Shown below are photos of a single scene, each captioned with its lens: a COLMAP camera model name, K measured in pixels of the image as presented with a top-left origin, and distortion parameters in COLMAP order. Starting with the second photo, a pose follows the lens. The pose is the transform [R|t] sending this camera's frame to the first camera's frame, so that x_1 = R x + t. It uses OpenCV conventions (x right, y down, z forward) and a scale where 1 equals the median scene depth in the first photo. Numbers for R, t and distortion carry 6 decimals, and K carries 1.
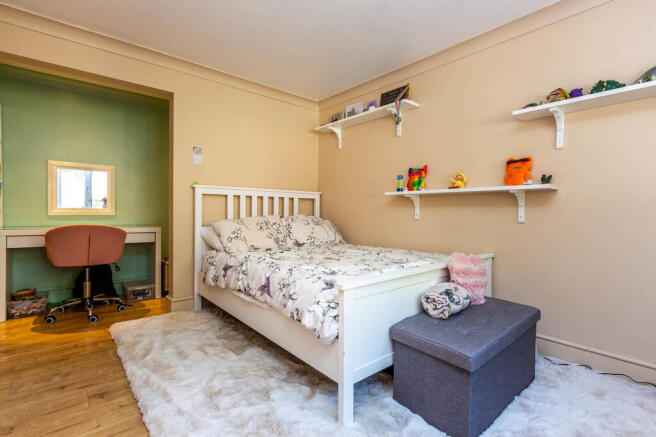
lens RADIAL K [[307.7, 0, 325.4], [0, 307.7, 217.0], [0, 0, 1]] dist [-0.000824, -0.000095]
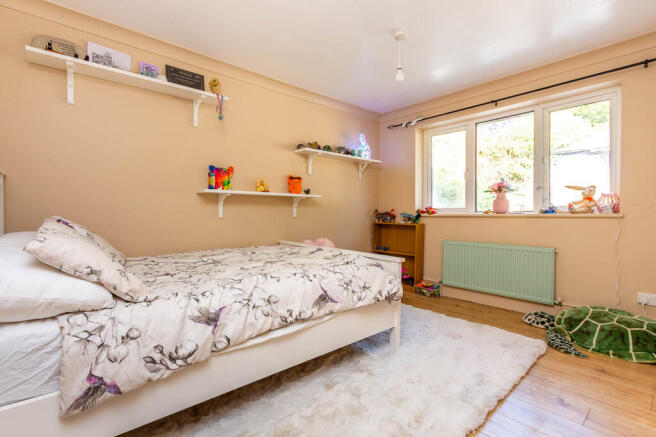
lens RADIAL K [[307.7, 0, 325.4], [0, 307.7, 215.0], [0, 0, 1]] dist [-0.000824, -0.000095]
pose [[0.021284, -0.018232, 0.999607, -0.842897], [0.004570, 0.999825, 0.018138, -0.022672], [-0.999763, 0.004182, 0.021363, 0.759341]]
